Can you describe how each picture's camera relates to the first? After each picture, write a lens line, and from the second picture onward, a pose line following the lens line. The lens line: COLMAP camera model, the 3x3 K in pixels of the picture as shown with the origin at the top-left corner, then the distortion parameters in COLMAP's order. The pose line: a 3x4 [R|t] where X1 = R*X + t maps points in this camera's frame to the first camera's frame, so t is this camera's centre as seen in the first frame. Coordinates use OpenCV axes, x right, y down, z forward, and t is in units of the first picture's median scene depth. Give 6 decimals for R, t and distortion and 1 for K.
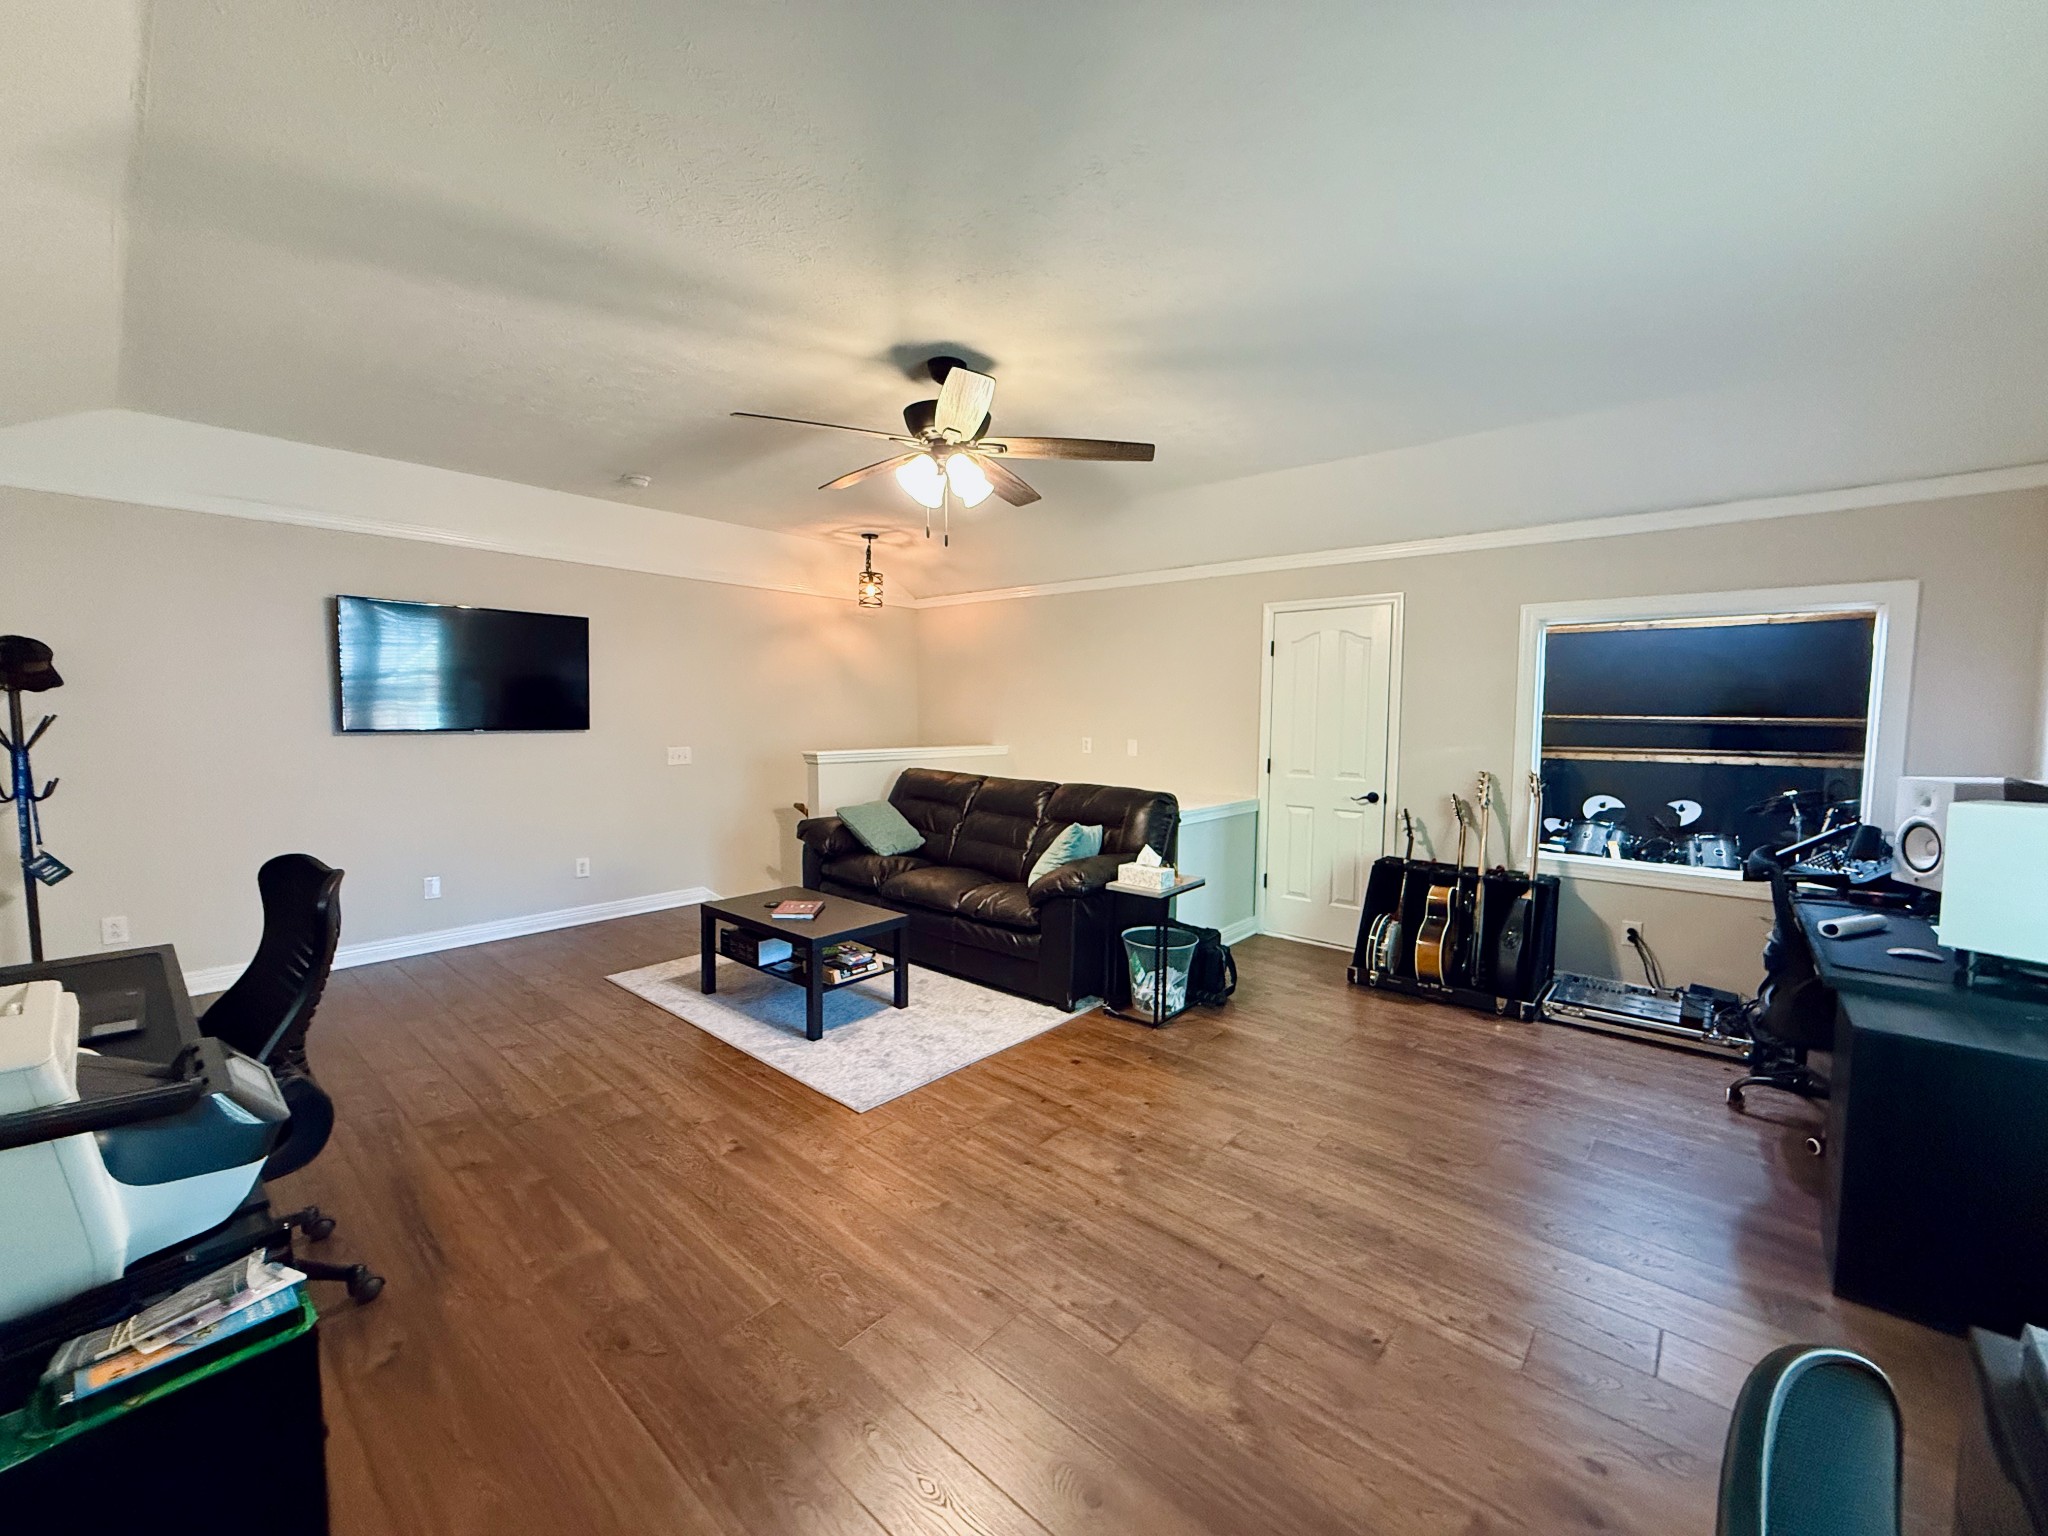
lens RADIAL K [[815.4, 0, 1020.2], [0, 815.4, 772.6], [0, 0, 1]] dist [-0.000656, -0.000083]
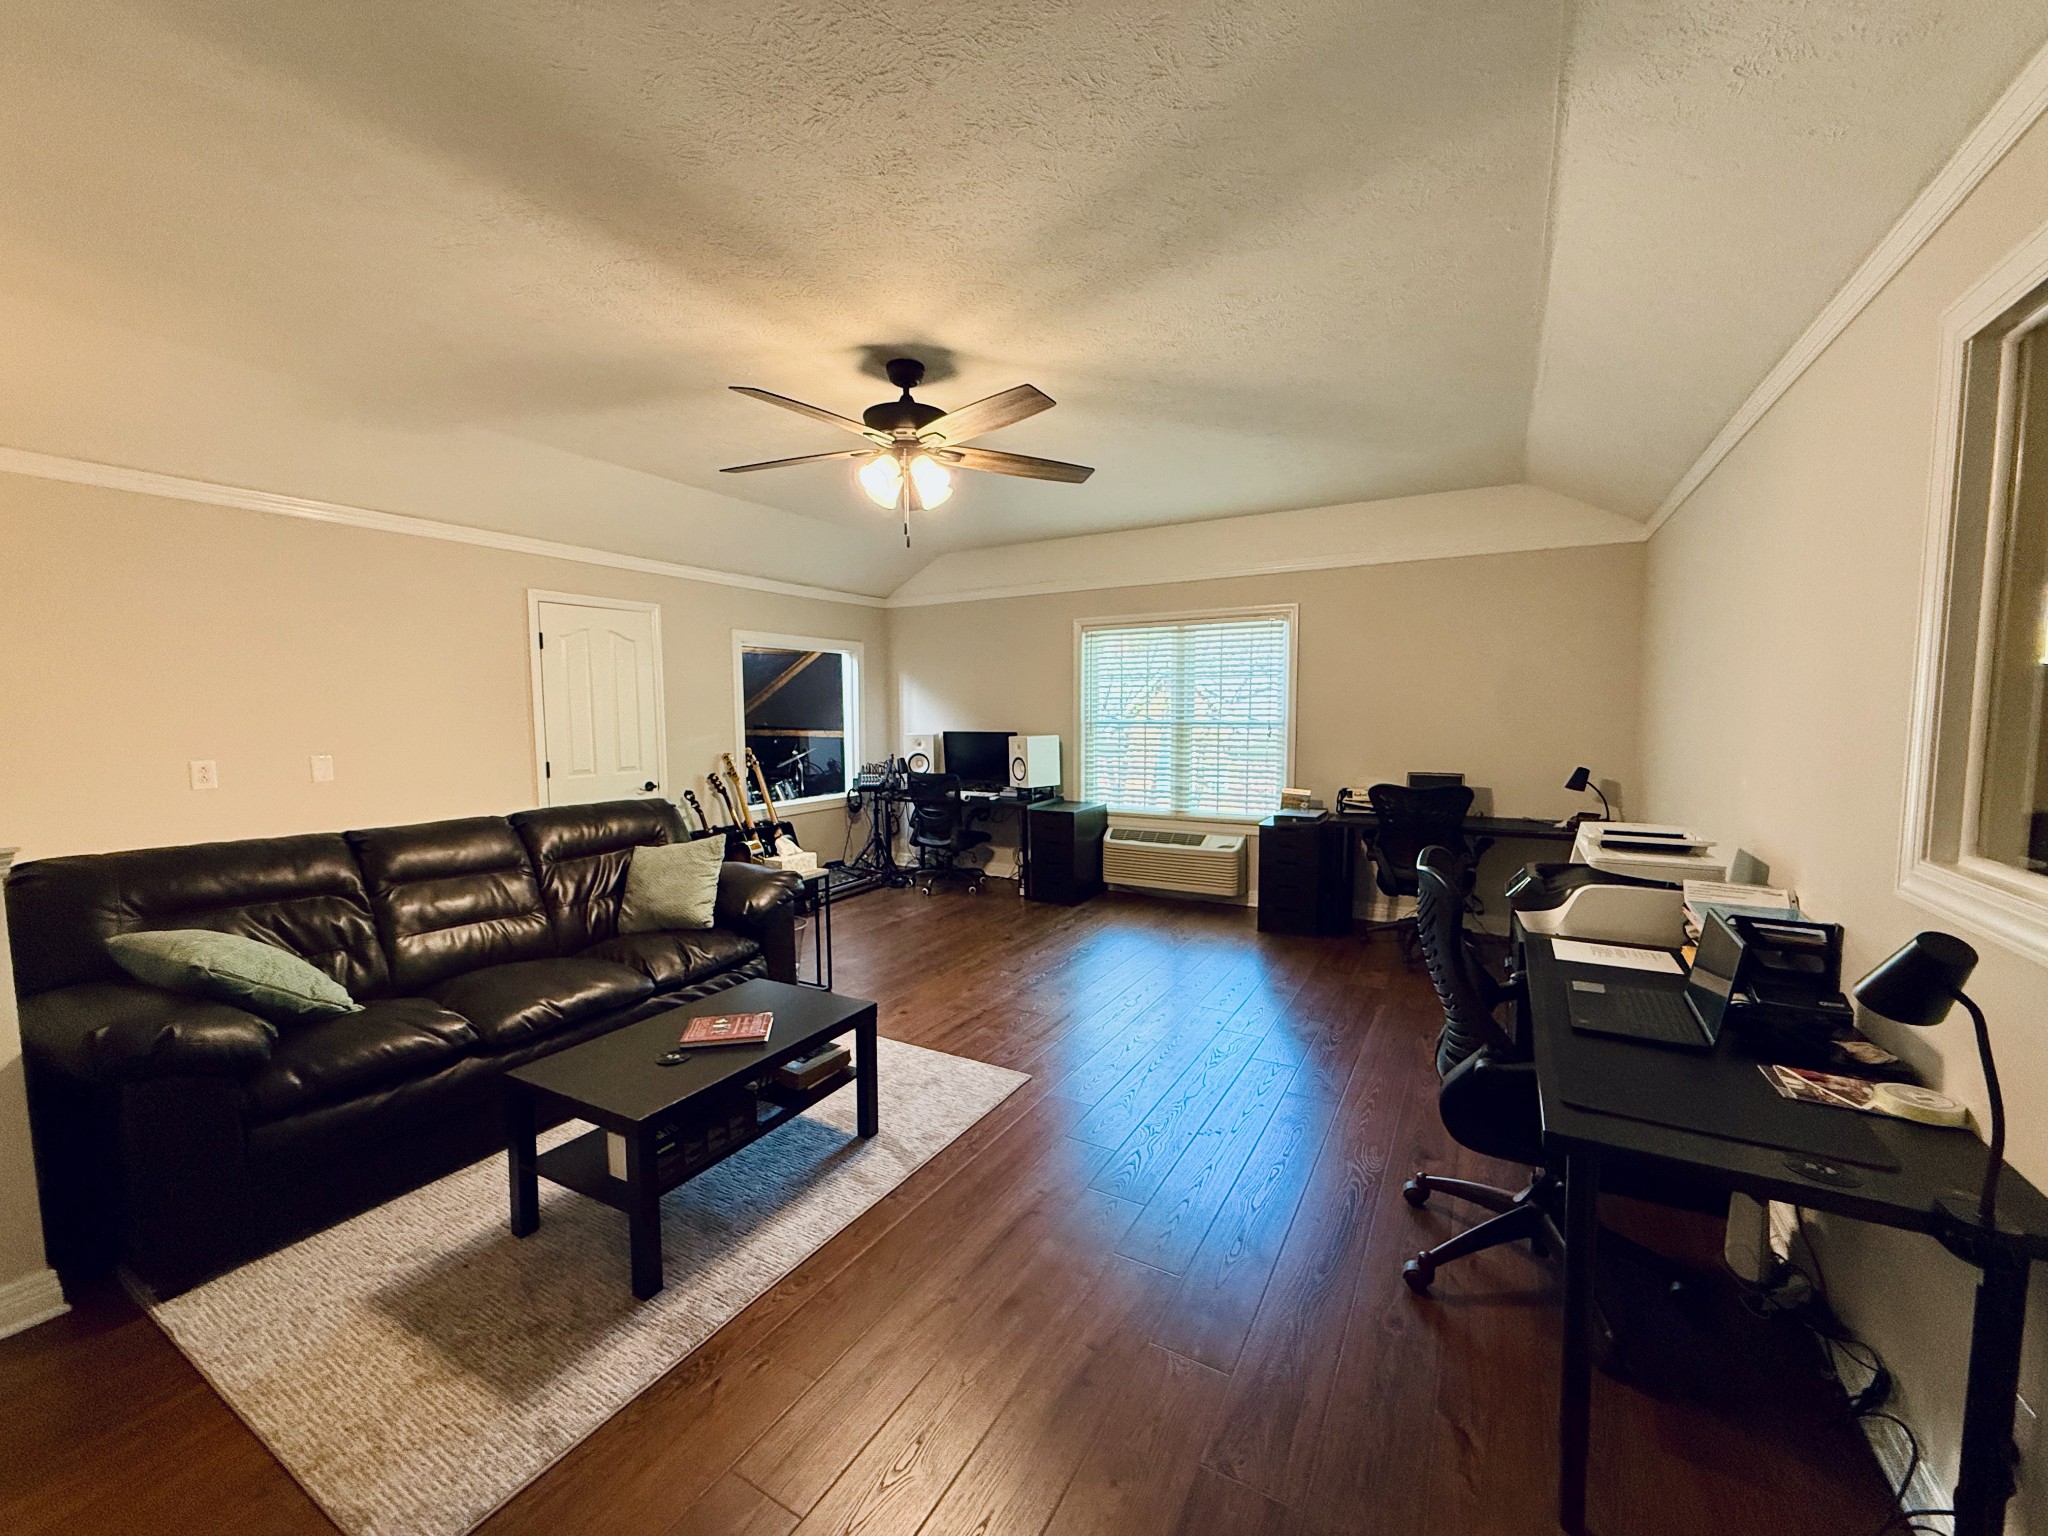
lens RADIAL K [[815.4, 0, 1022.9], [0, 815.4, 767.2], [0, 0, 1]] dist [-0.000656, -0.000083]
pose [[-0.194596, -0.079091, 0.977690, -0.961699], [0.079765, 0.992167, 0.096138, -0.079178], [-0.977635, 0.096694, -0.186763, 0.918180]]
